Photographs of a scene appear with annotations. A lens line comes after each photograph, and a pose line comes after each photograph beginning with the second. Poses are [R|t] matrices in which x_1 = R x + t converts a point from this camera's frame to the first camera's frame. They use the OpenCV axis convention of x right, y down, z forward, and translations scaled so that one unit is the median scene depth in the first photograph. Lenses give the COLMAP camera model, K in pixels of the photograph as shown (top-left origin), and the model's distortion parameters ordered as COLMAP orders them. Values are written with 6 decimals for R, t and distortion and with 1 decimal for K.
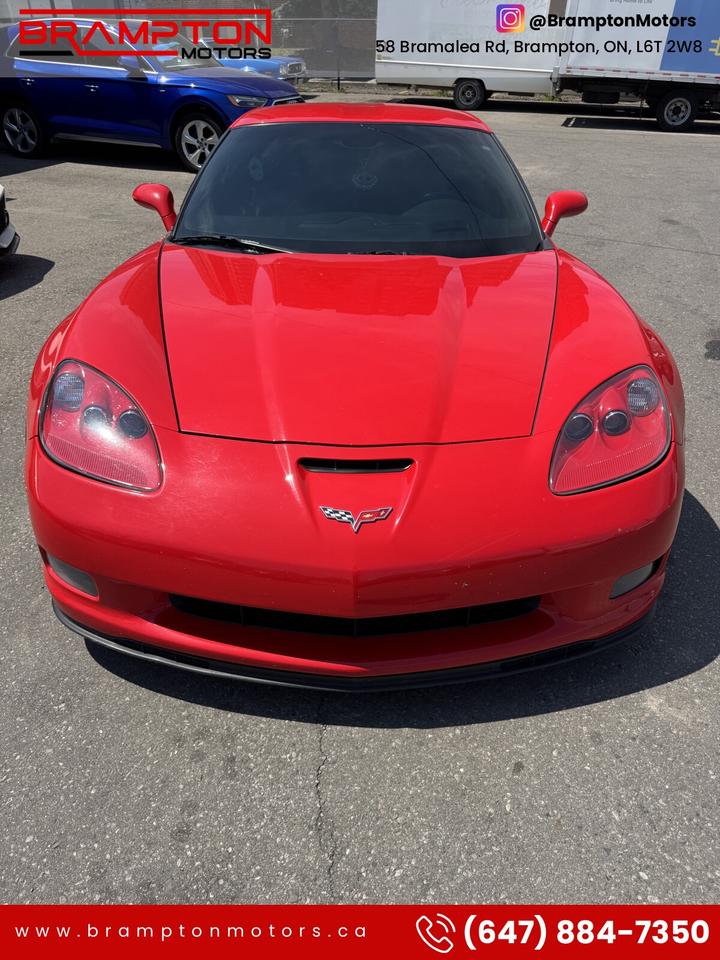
lens RADIAL K [[686.4, 0, 360.4], [0, 686.4, 477.0], [0, 0, 1]] dist [0.002748, -0.020227]
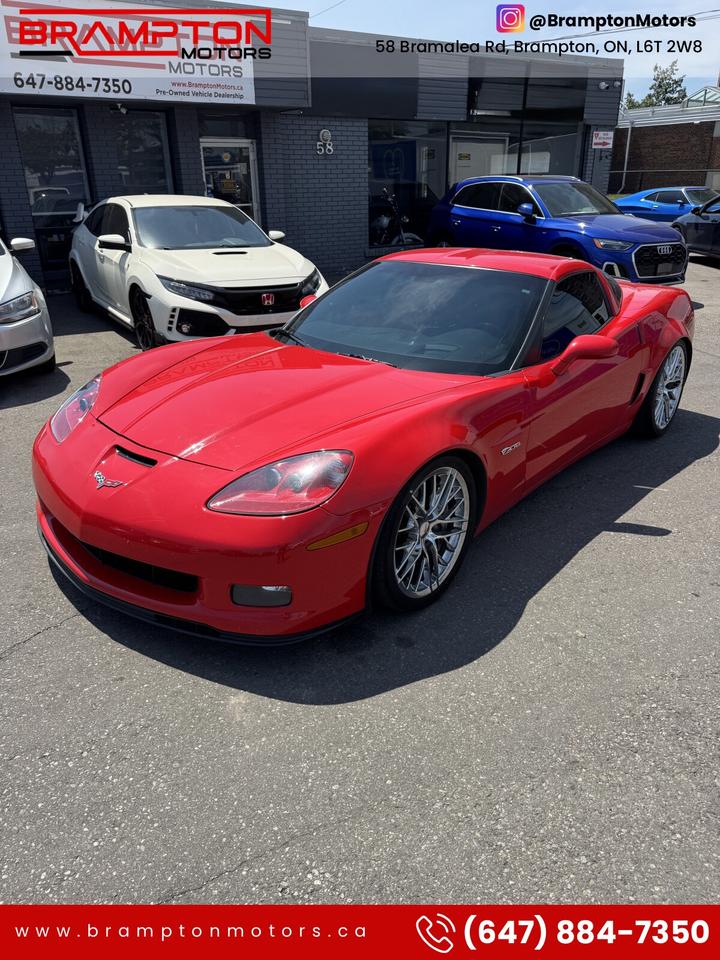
lens RADIAL K [[686.4, 0, 362.9], [0, 686.4, 484.2], [0, 0, 1]] dist [0.002748, -0.020227]
pose [[0.760602, 0.245966, -0.600820, 1.315116], [-0.335220, 0.941332, -0.039003, -0.069800], [0.555978, 0.231073, 0.798432, 0.044938]]
